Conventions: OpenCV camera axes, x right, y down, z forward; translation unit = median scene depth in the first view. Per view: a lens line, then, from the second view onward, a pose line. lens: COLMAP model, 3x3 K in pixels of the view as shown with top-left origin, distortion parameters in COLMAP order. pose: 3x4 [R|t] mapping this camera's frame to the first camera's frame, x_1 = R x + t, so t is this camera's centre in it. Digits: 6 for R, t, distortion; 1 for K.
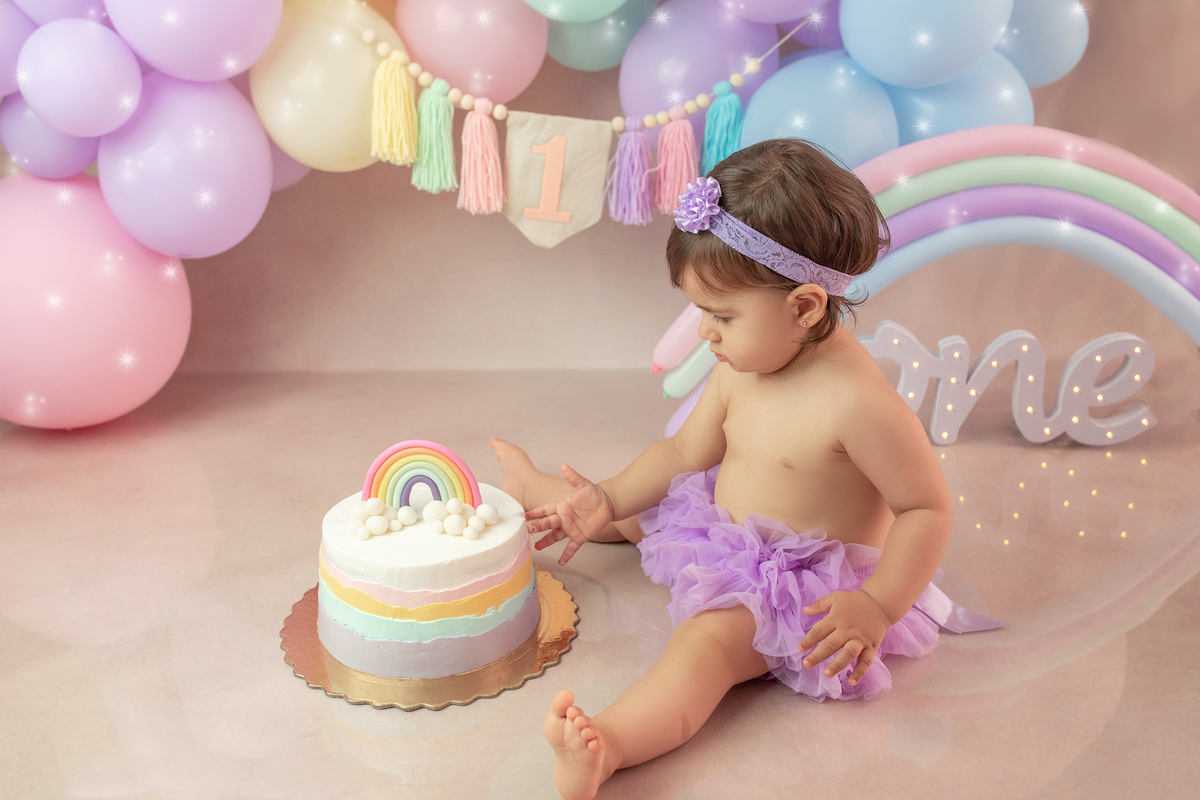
lens RADIAL K [[1189.4, 0, 602.0], [0, 1189.4, 401.4], [0, 0, 1]] dist [-0.022735, 0.000000]
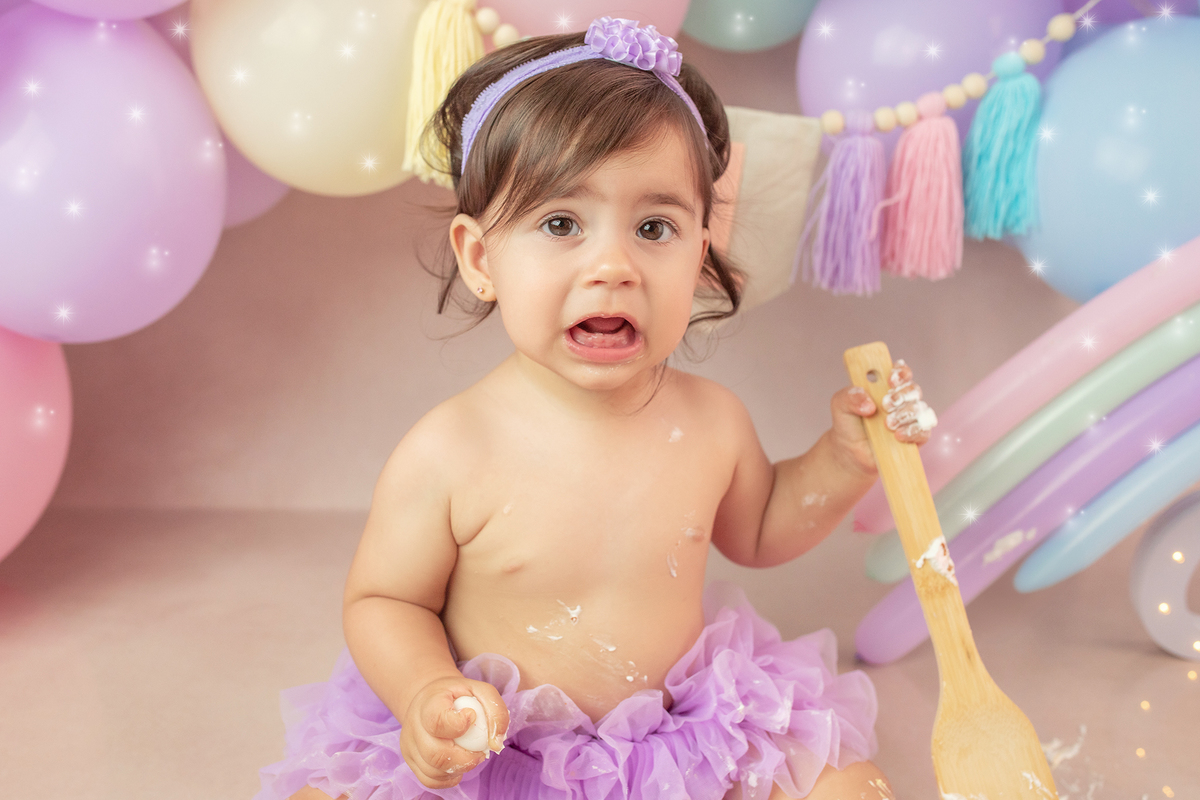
lens RADIAL K [[1303.3, 0, 623.9], [0, 1303.3, 434.6], [0, 0, 1]] dist [-0.014024, 0.000000]
pose [[0.999100, 0.006183, 0.041954, -0.113483], [-0.005799, 0.999940, -0.009275, -0.074615], [-0.042009, 0.009023, 0.999077, 0.369901]]
